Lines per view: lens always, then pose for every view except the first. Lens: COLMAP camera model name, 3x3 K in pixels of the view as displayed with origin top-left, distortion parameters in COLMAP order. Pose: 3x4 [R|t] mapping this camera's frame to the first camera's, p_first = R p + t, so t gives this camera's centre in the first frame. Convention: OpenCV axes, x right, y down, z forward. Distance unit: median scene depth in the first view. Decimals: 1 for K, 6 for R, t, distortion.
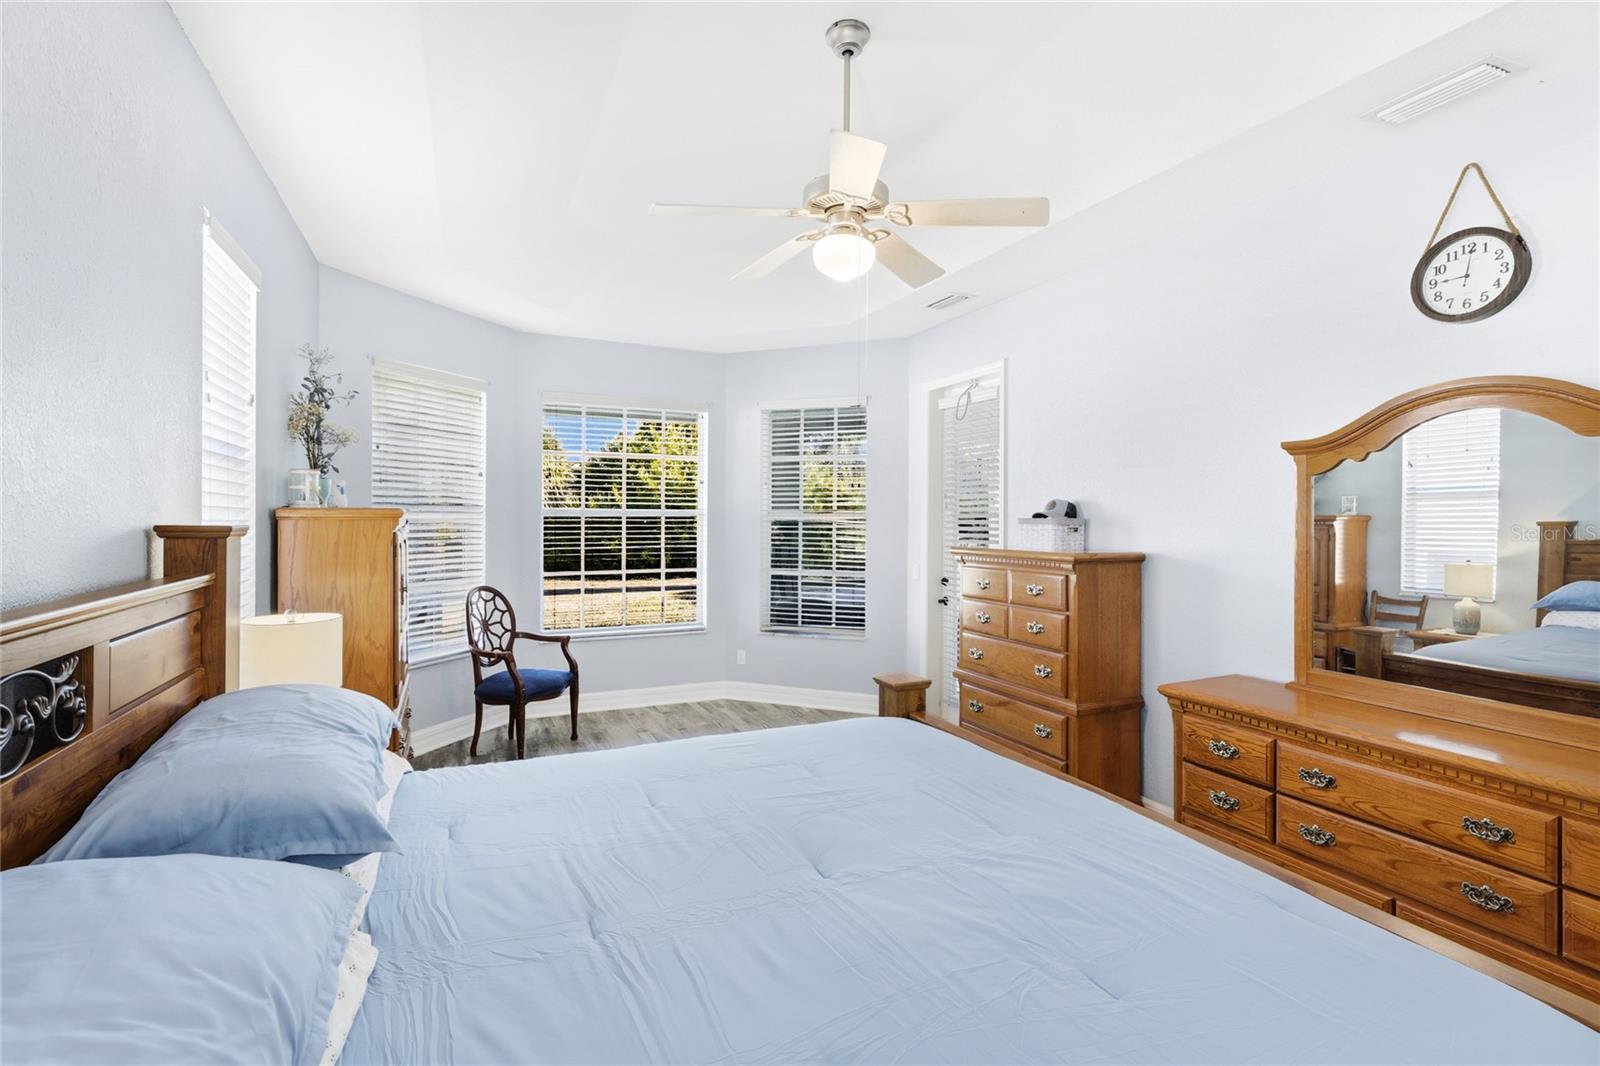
lens RADIAL K [[737.3, 0, 864.3], [0, 737.3, 520.1], [0, 0, 1]] dist [0.010540, 0.000165]
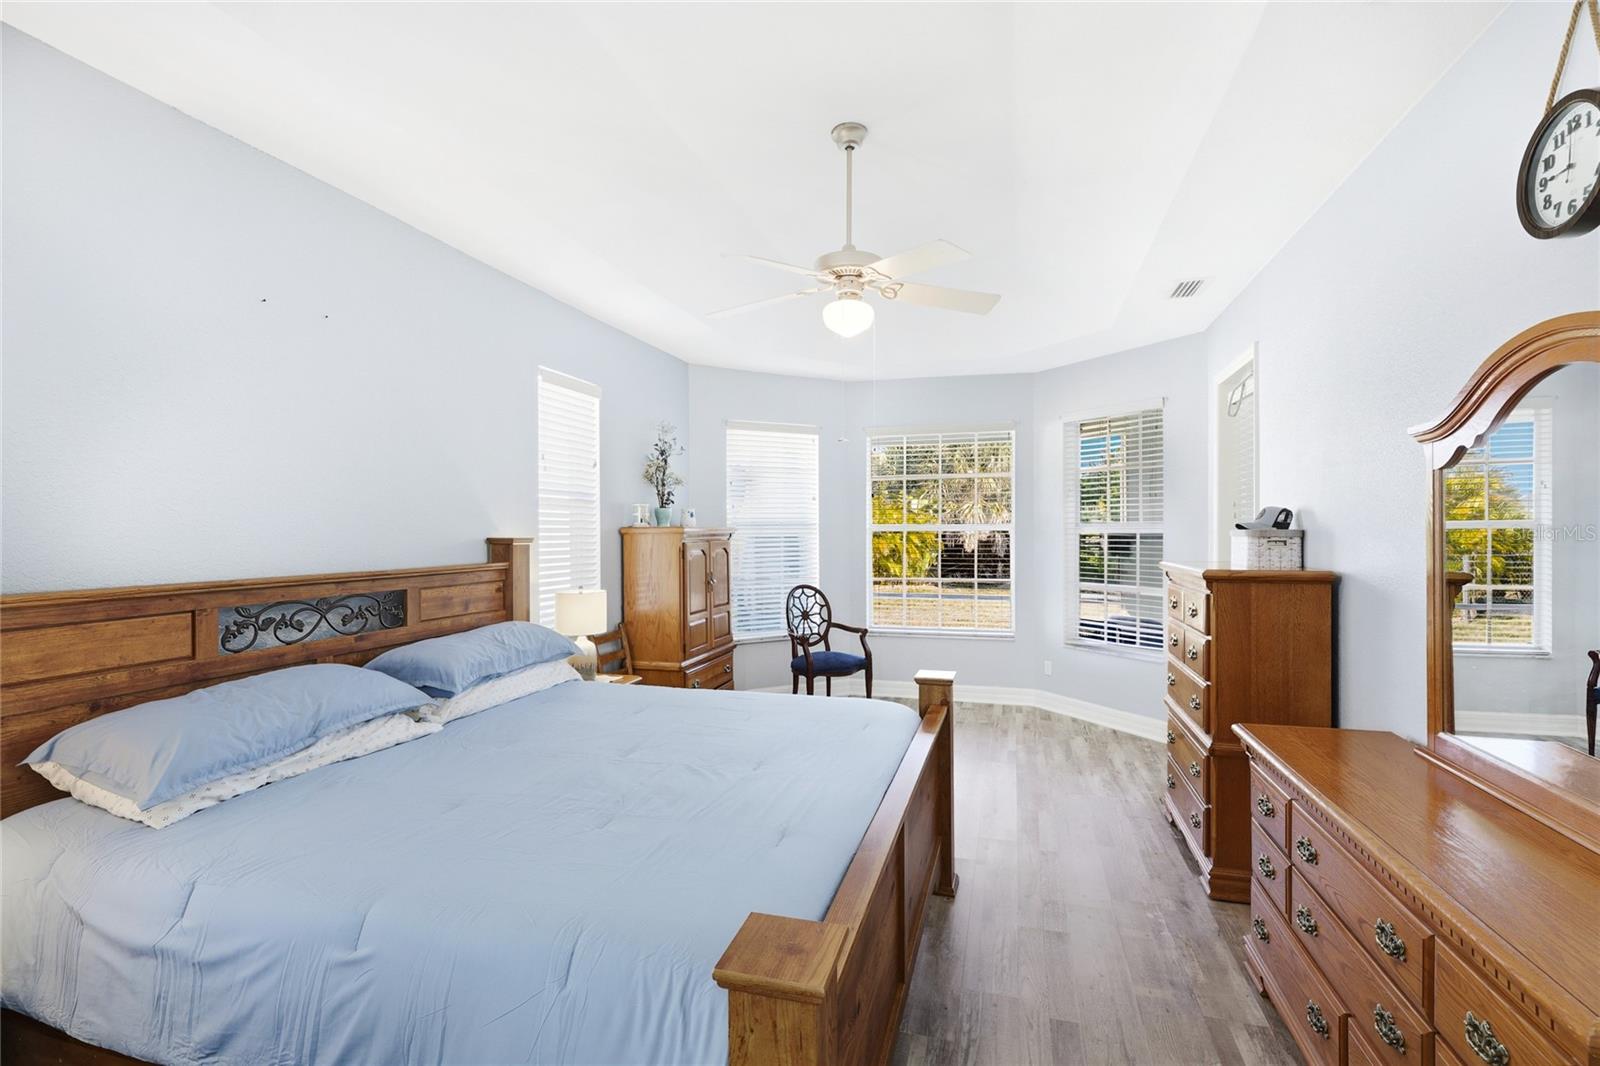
lens RADIAL K [[722.8, 0, 794.1], [0, 722.8, 529.1], [0, 0, 1]] dist [0.000502, 0.000403]
pose [[0.760709, -0.008474, -0.649038, 0.315077], [0.003892, 0.999956, -0.008494, 0.002032], [0.649081, 0.003935, 0.760709, 0.018678]]
